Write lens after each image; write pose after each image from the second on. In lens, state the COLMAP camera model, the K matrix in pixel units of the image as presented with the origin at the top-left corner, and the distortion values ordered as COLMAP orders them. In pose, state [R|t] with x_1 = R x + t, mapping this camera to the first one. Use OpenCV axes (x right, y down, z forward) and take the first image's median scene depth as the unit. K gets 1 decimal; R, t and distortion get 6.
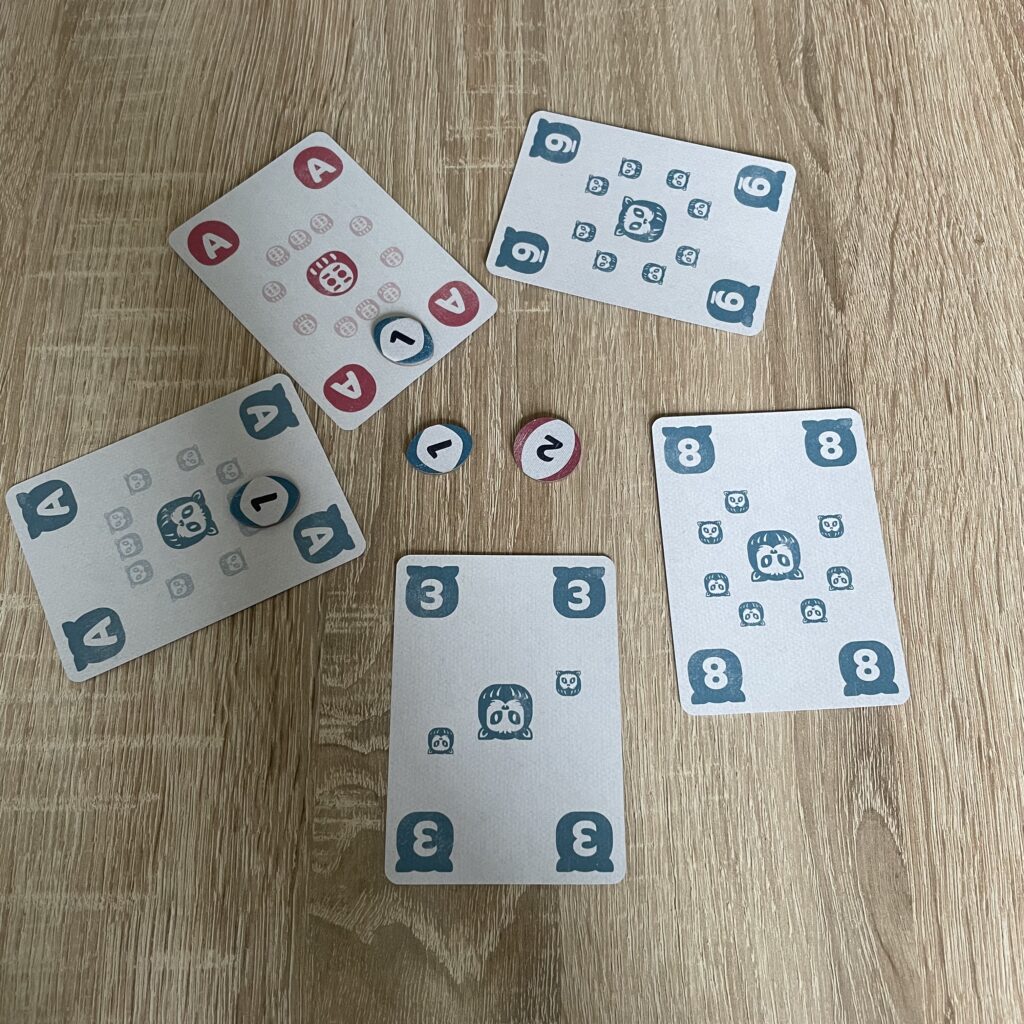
lens RADIAL K [[1114.3, 0, 508.9], [0, 1114.3, 506.1], [0, 0, 1]] dist [0.005723, 0.000000]
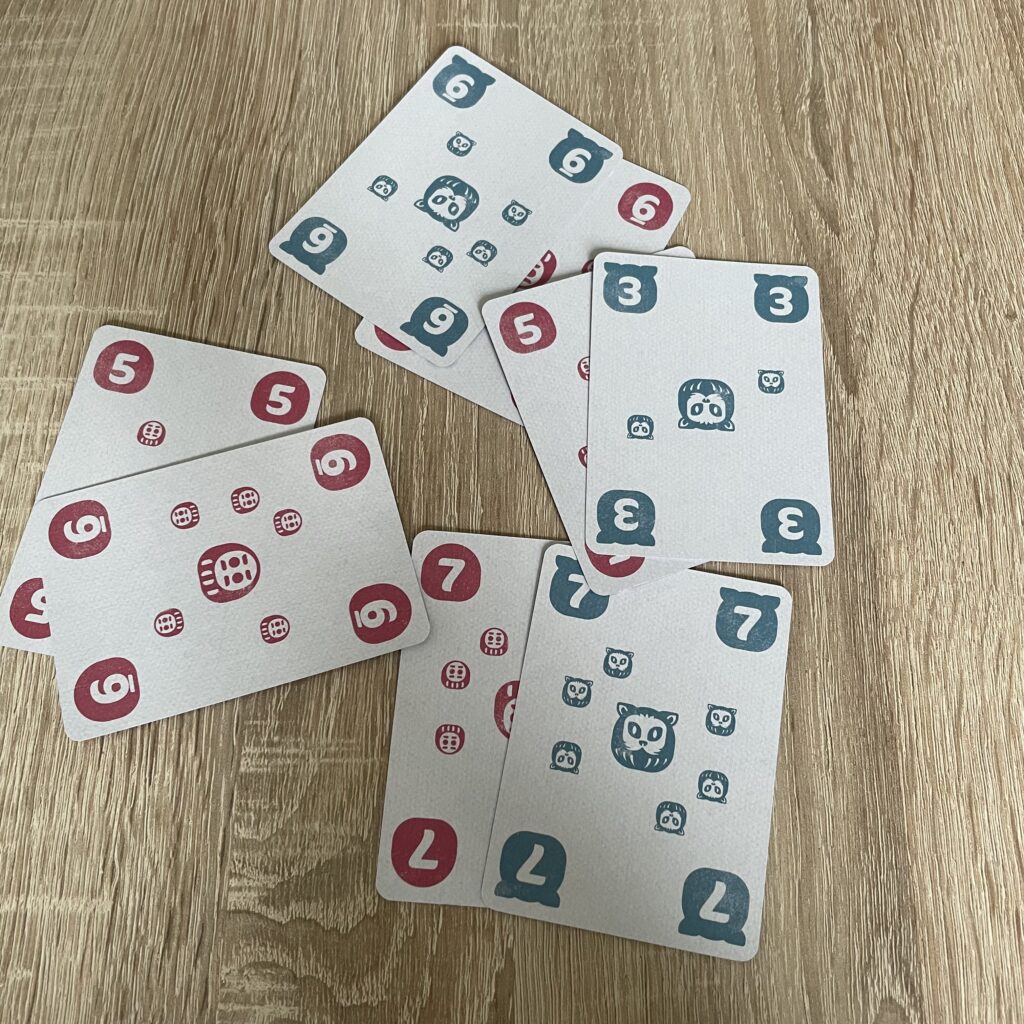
lens RADIAL K [[1114.3, 0, 506.9], [0, 1114.3, 514.9], [0, 0, 1]] dist [0.005723, 0.000000]
pose [[0.999799, 0.015965, 0.012110, 0.020335], [-0.015650, 0.999547, -0.025705, -0.055887], [-0.012515, 0.025510, 0.999596, 0.142732]]
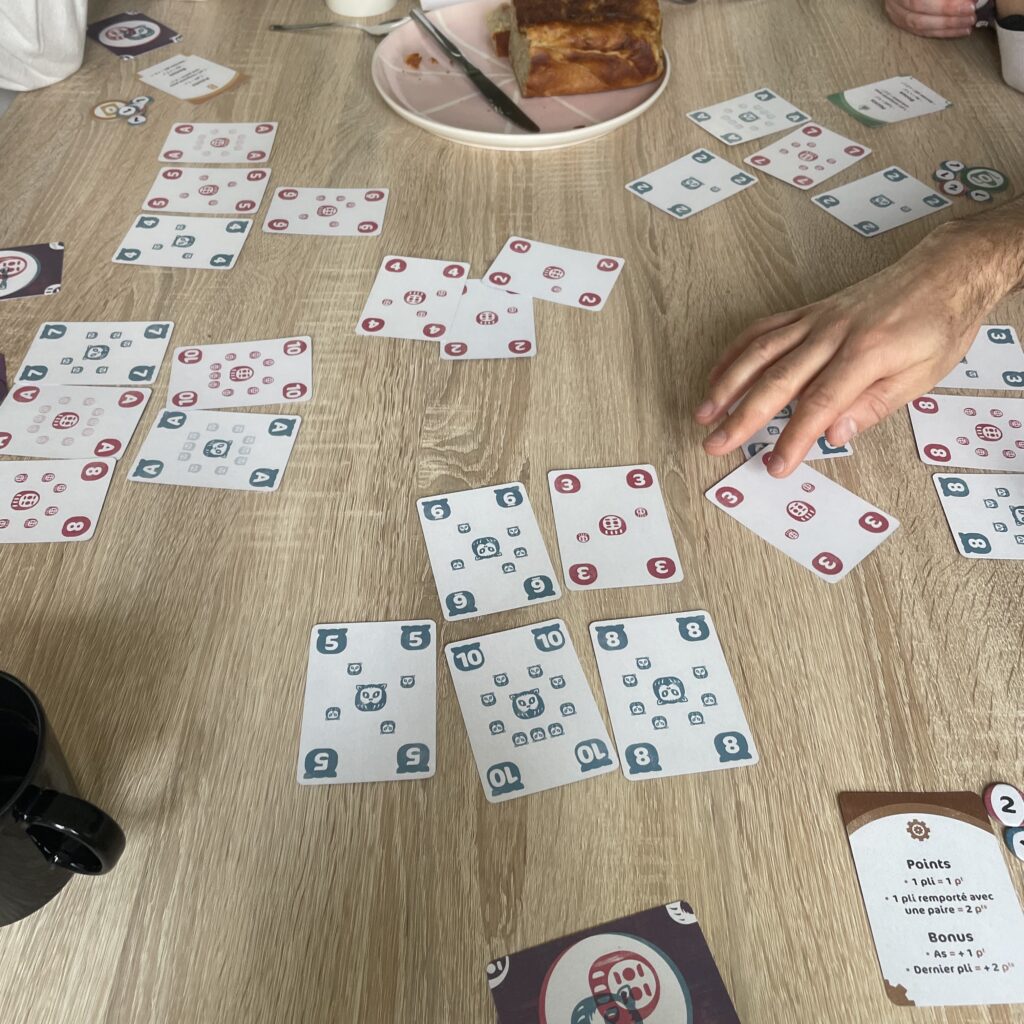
lens RADIAL K [[1114.3, 0, 504.0], [0, 1114.3, 514.6], [0, 0, 1]] dist [0.005723, 0.000000]
pose [[0.999530, 0.007469, -0.029740, 0.052230], [-0.019160, 0.909358, -0.415573, 1.118075], [0.023940, 0.415947, 0.909074, -0.848732]]
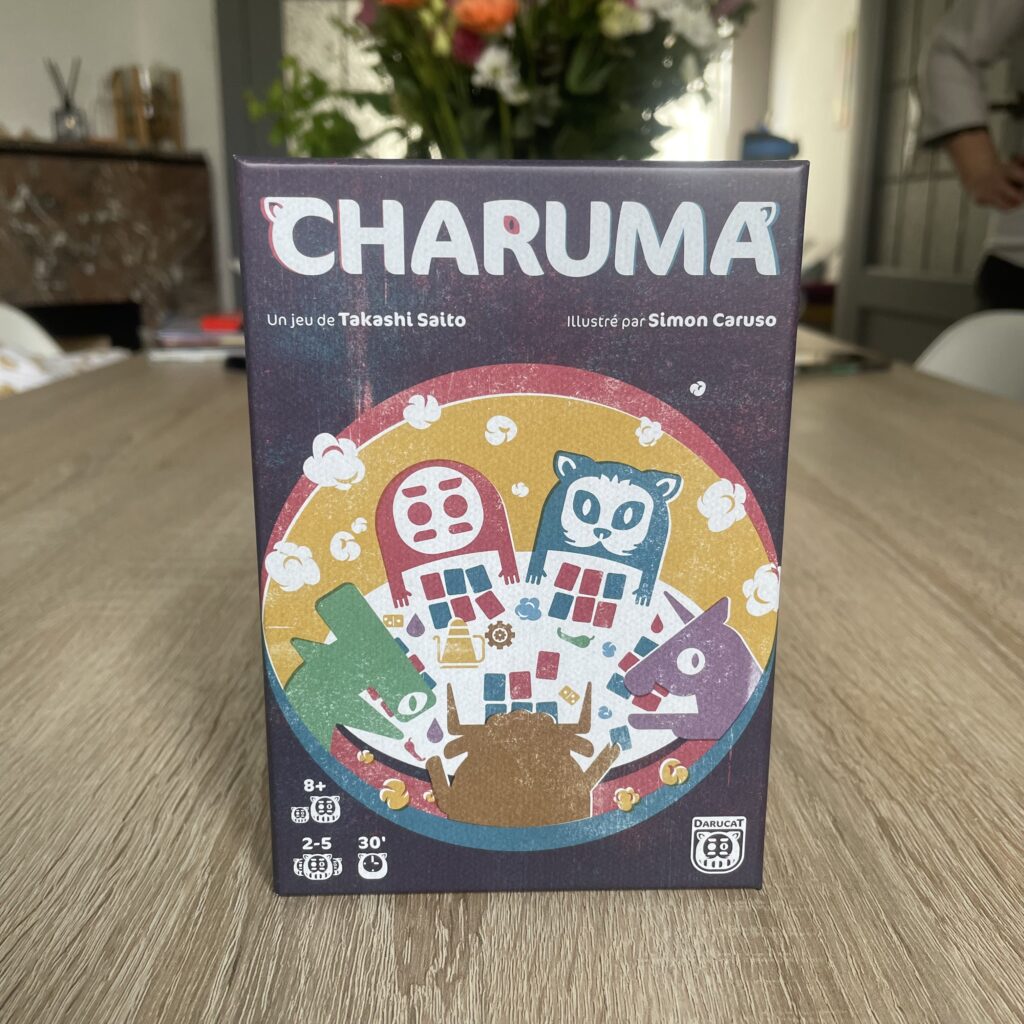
lens RADIAL K [[1114.3, 0, 517.2], [0, 1114.3, 508.4], [0, 0, 1]] dist [0.005723, 0.000000]
pose [[0.999994, 0.003180, -0.001120, 0.059075], [-0.002621, 0.524390, -0.851474, 1.421404], [-0.002121, 0.851473, 0.524395, 0.062731]]
